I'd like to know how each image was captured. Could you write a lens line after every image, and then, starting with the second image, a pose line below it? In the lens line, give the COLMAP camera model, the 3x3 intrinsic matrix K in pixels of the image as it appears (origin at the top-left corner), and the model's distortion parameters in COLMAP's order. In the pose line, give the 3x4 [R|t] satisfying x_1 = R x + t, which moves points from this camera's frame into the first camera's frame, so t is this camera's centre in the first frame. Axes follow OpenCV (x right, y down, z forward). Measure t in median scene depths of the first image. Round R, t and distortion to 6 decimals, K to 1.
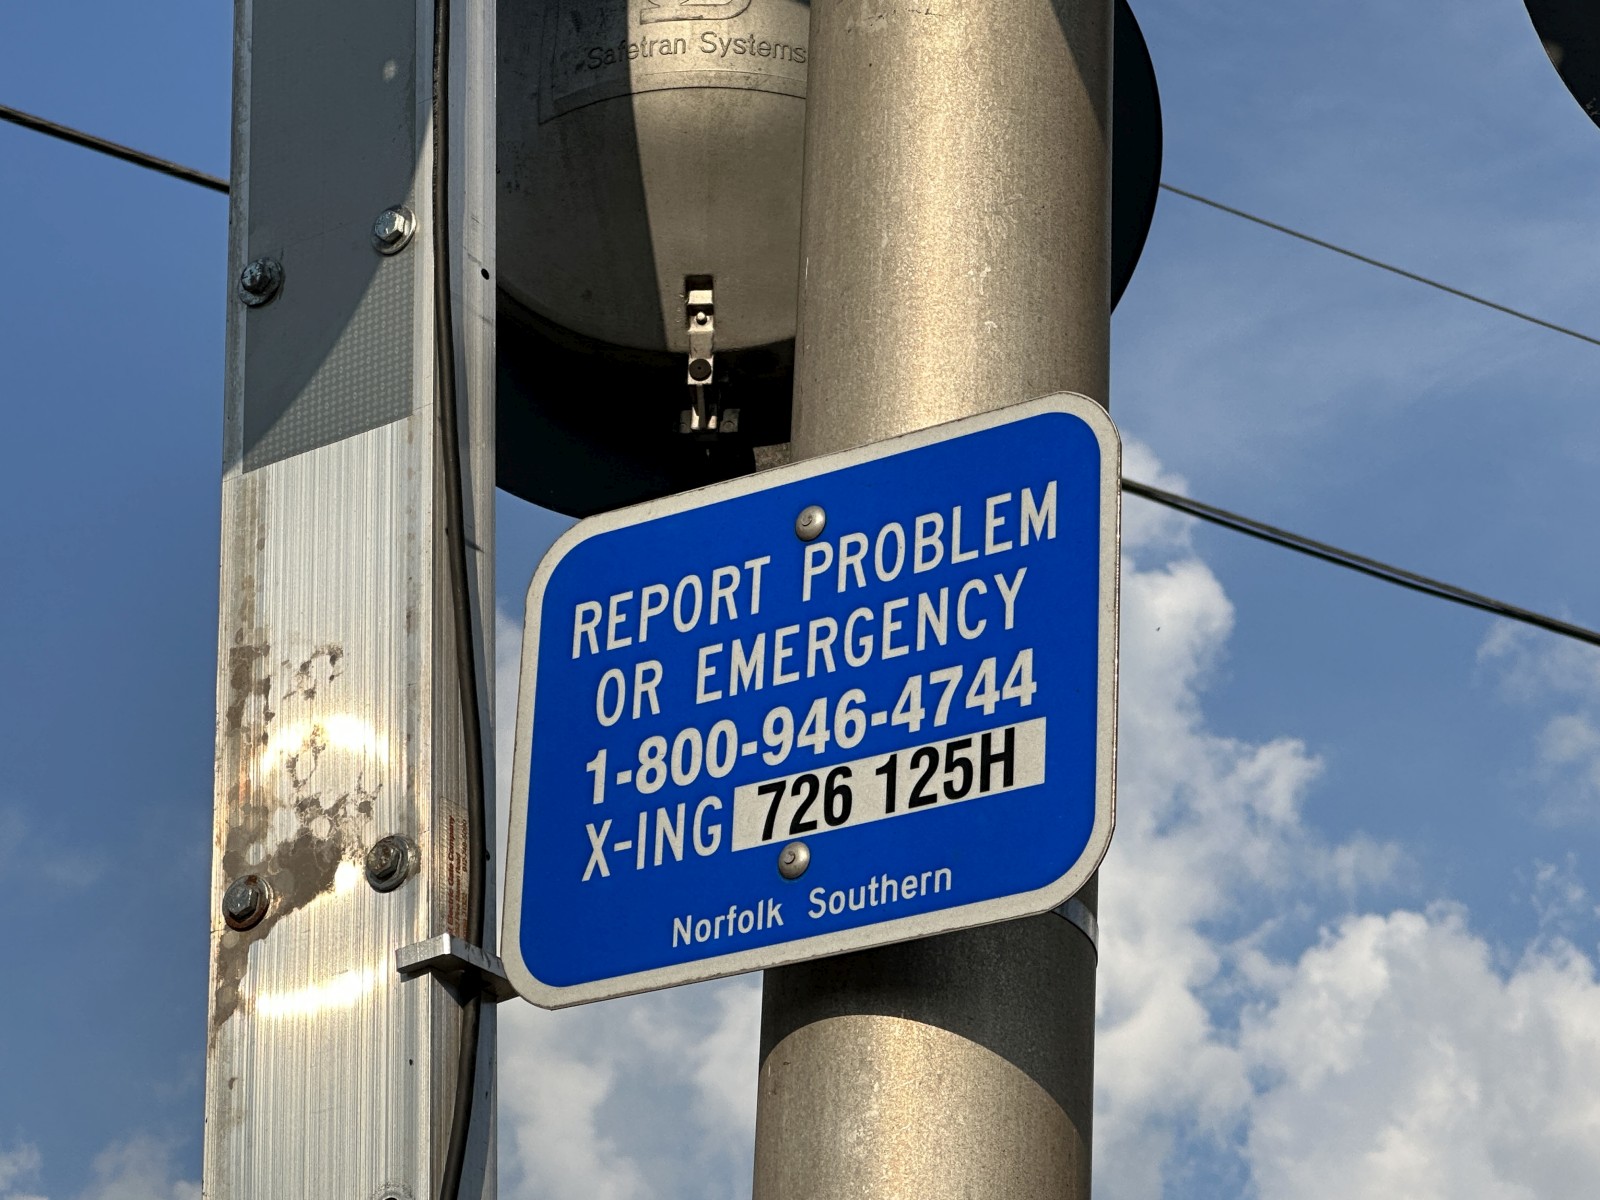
lens RADIAL K [[4982.1, 0, 803.1], [0, 4982.1, 585.5], [0, 0, 1]] dist [-0.125530, 0.000000]
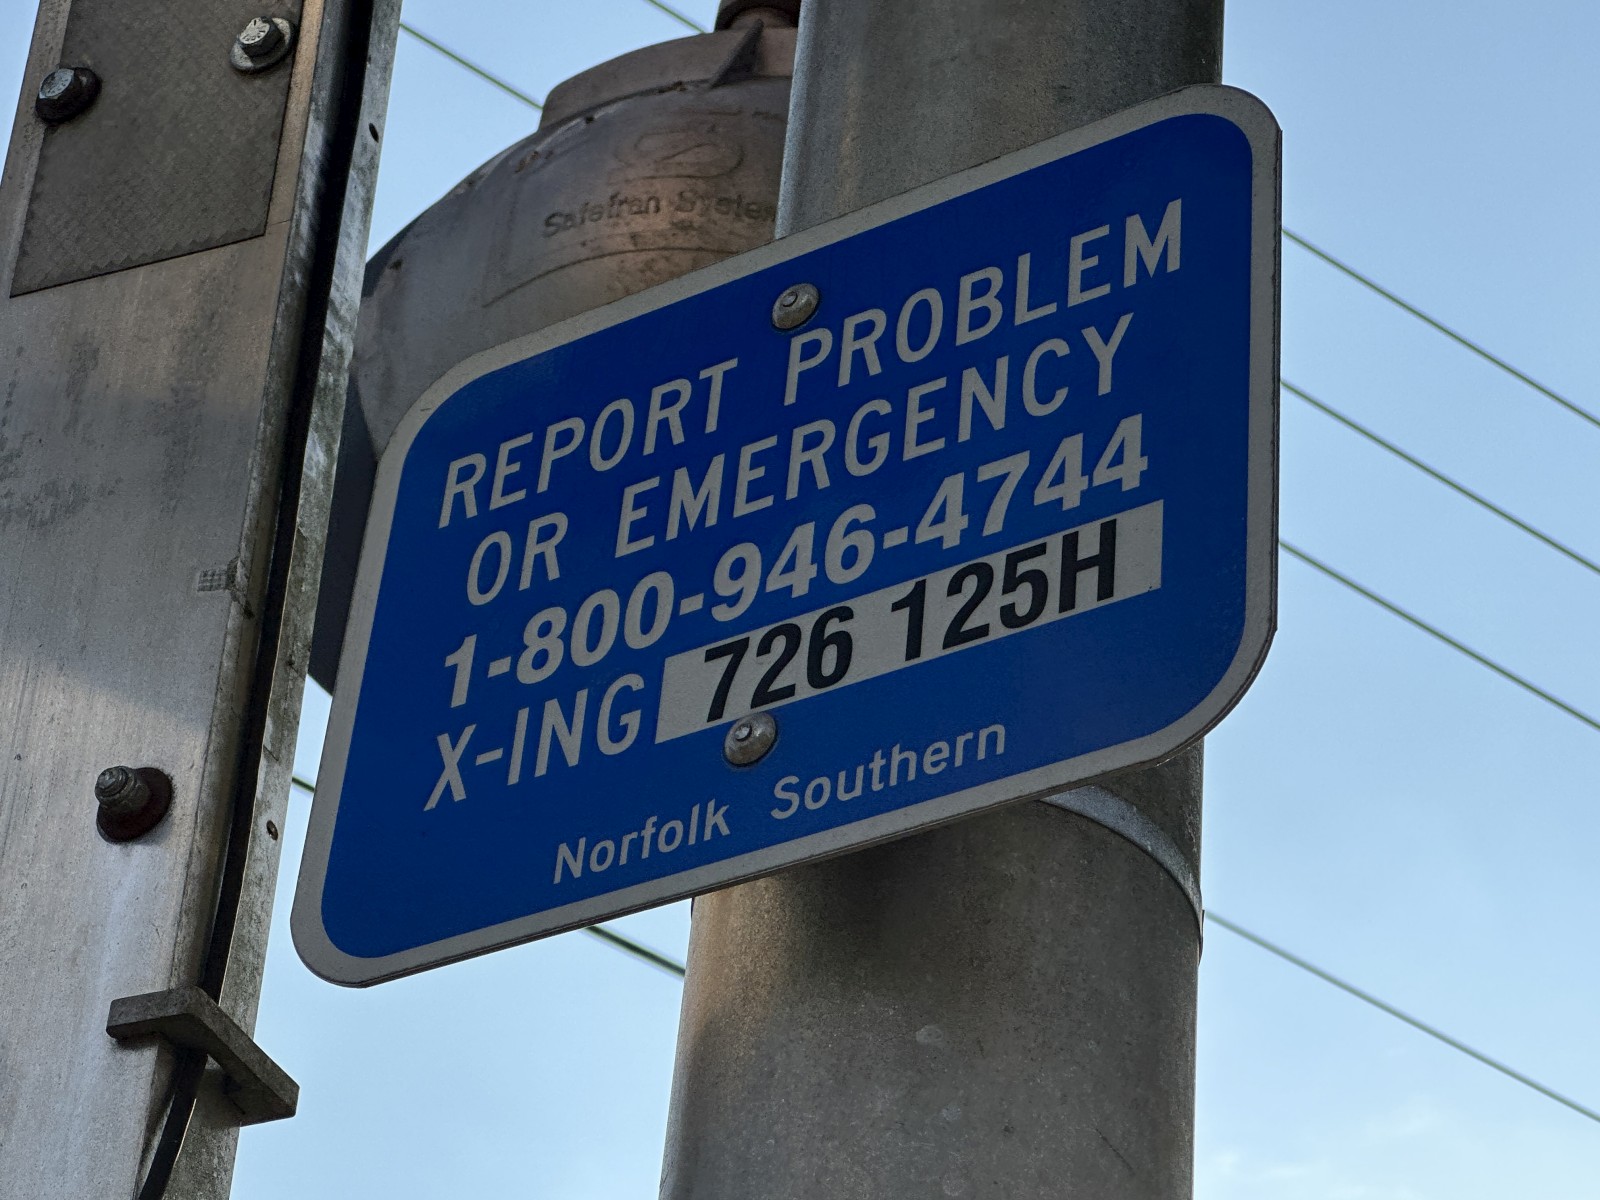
lens RADIAL K [[3912.2, 0, 798.8], [0, 3912.2, 601.1], [0, 0, 1]] dist [-0.189974, 0.000000]
pose [[0.998555, 0.053446, 0.005686, 0.000331], [-0.050930, 0.974707, -0.217605, 0.144228], [-0.017172, 0.217001, 0.976020, 0.503222]]
